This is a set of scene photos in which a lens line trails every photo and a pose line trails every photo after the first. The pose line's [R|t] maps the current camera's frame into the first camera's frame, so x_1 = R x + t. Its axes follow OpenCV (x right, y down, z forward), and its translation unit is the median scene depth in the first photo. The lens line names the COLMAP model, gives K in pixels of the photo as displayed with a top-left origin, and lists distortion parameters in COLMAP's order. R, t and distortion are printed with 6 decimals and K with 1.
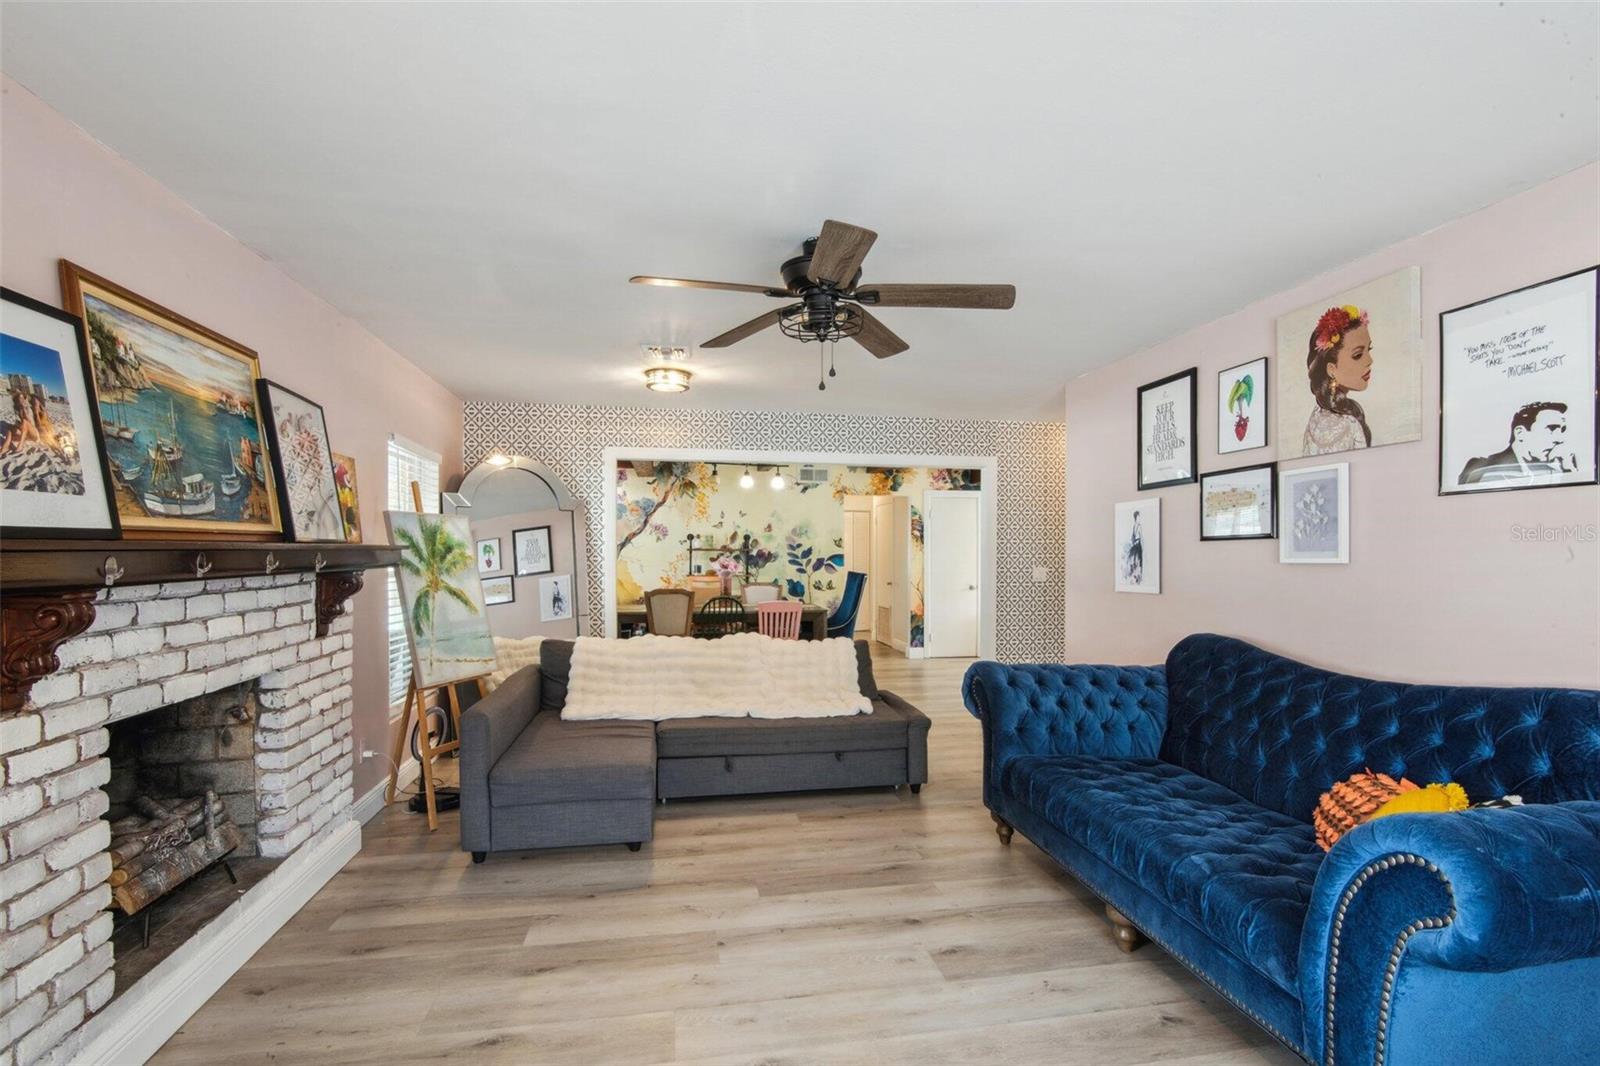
lens RADIAL K [[774.3, 0, 807.8], [0, 774.3, 556.1], [0, 0, 1]] dist [-0.017414, 0.001158]
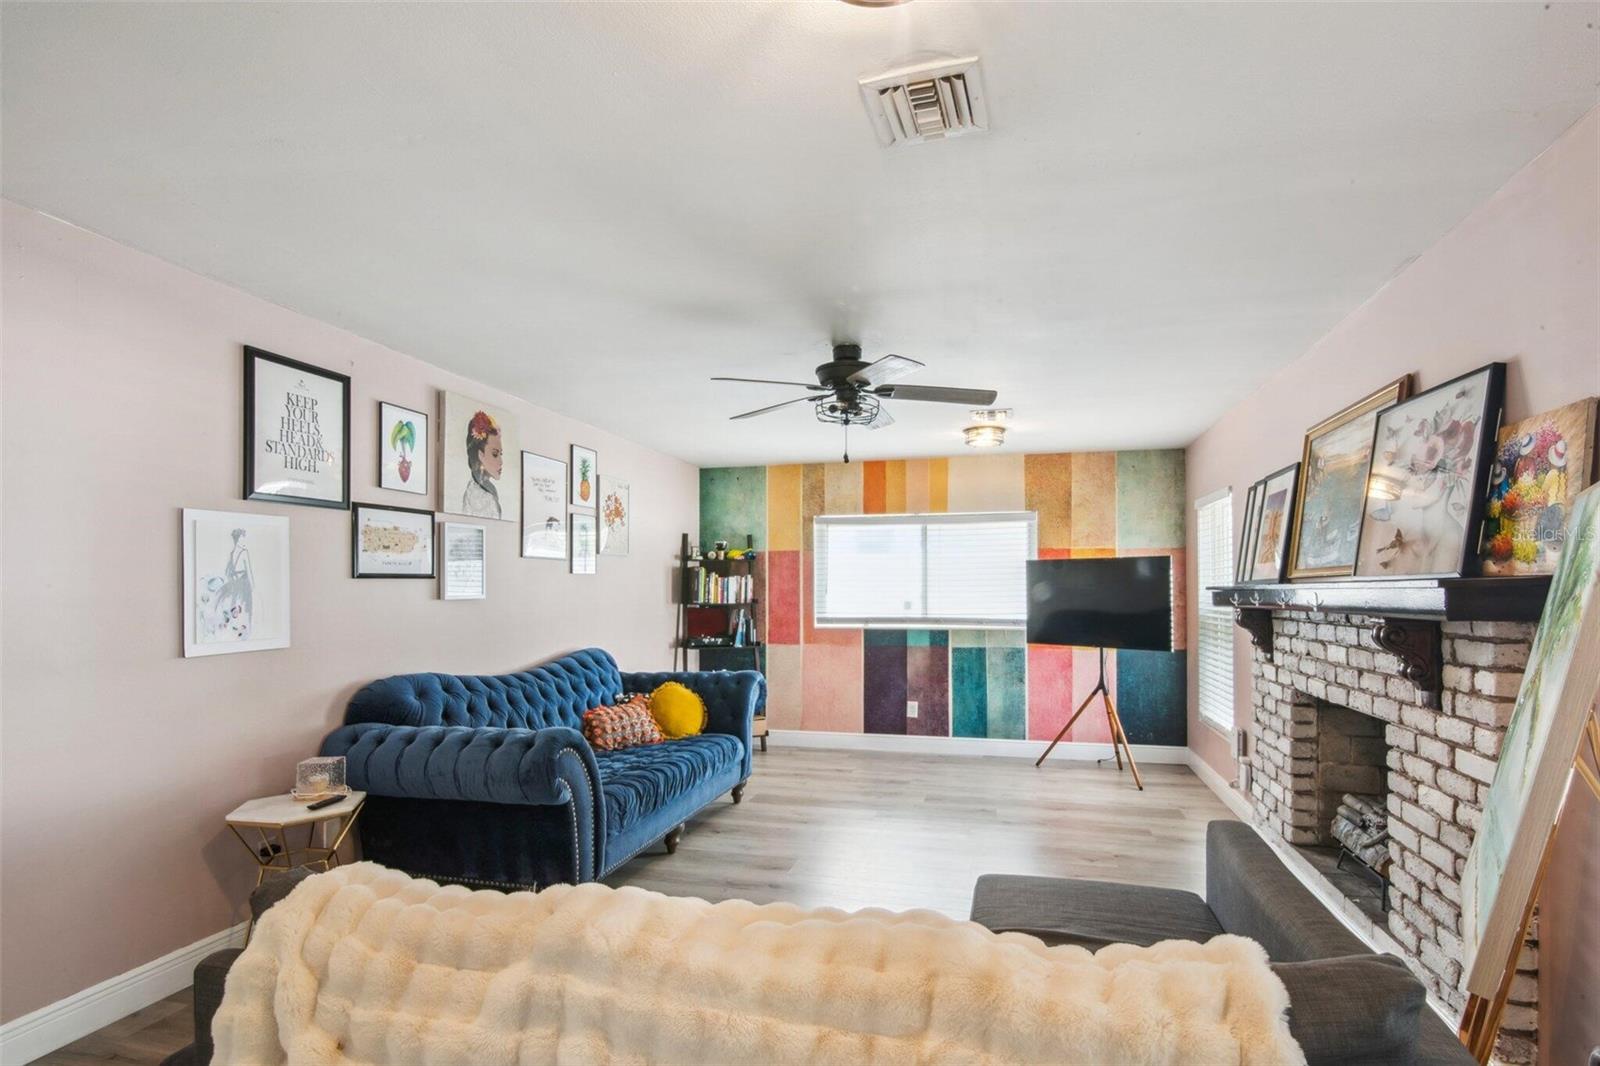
lens RADIAL K [[784.8, 0, 817.4], [0, 784.8, 578.4], [0, 0, 1]] dist [-0.018836, 0.000527]
pose [[-0.910851, 0.004868, 0.412707, -0.323379], [0.001618, 0.999965, -0.008224, -0.010398], [-0.412733, -0.006823, -0.910827, 1.514963]]
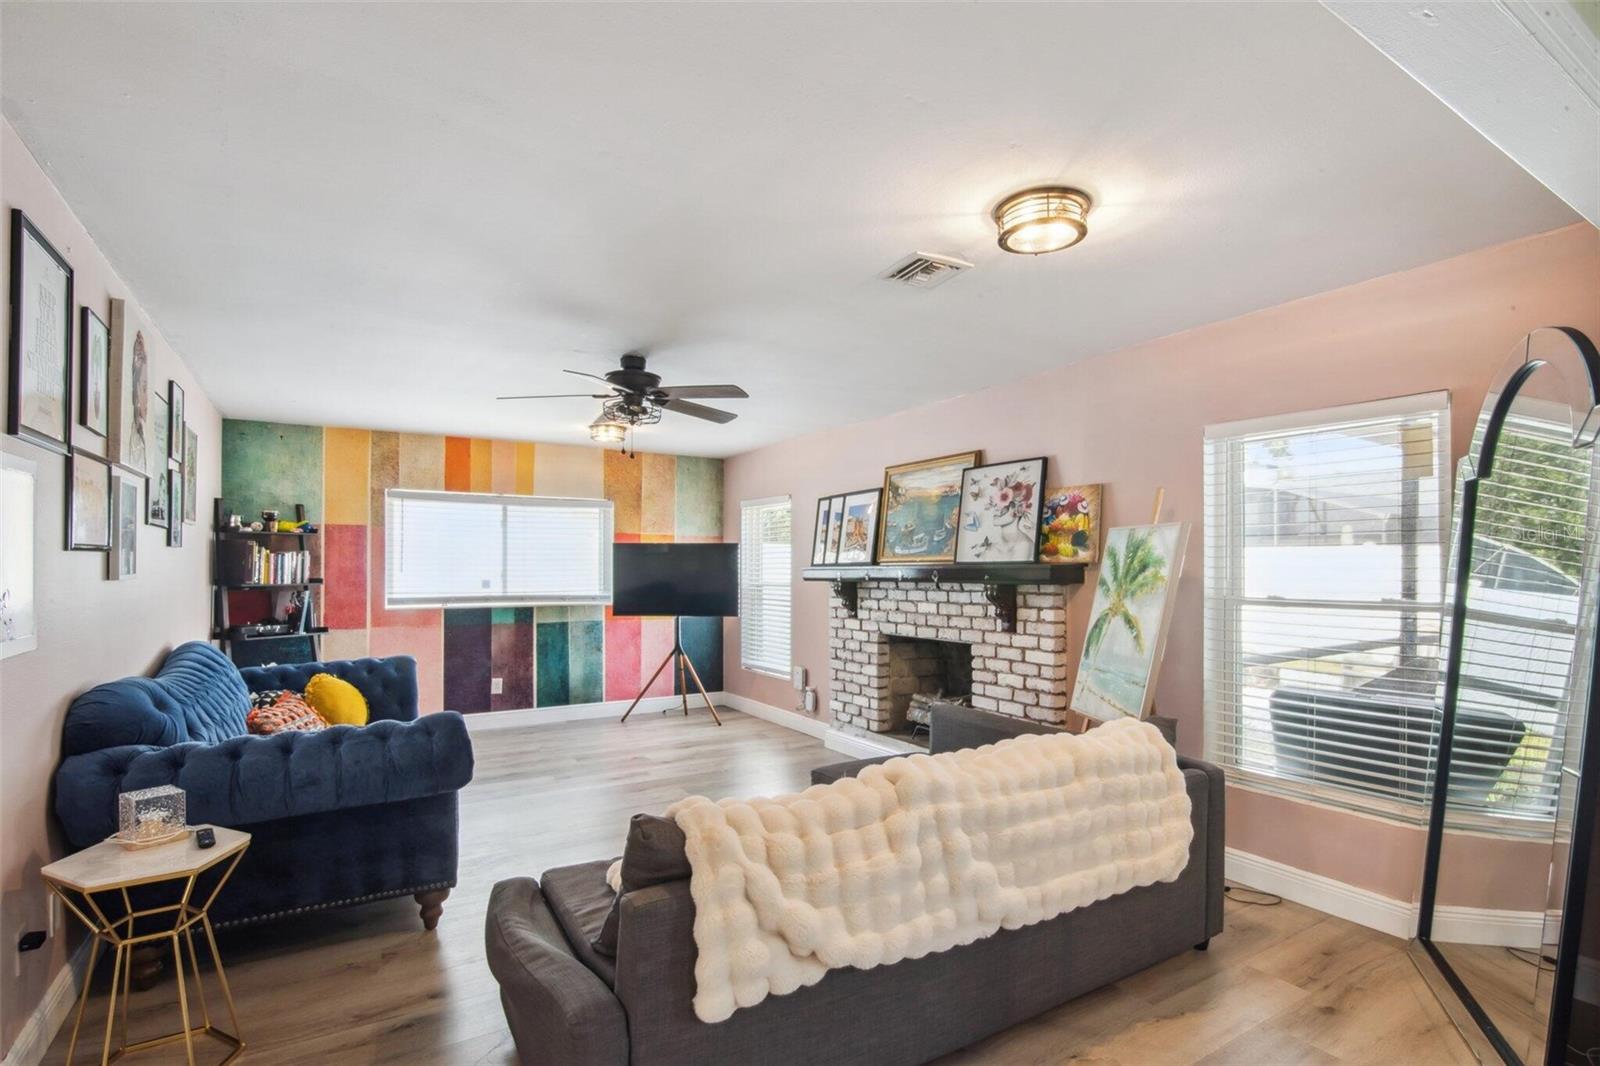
lens RADIAL K [[774.3, 0, 807.8], [0, 774.3, 556.1], [0, 0, 1]] dist [-0.017414, 0.001158]
pose [[-0.929980, -0.009275, -0.367494, 0.170398], [-0.005196, 0.999913, -0.012088, -0.010147], [0.367574, -0.009332, -0.929947, 1.715720]]
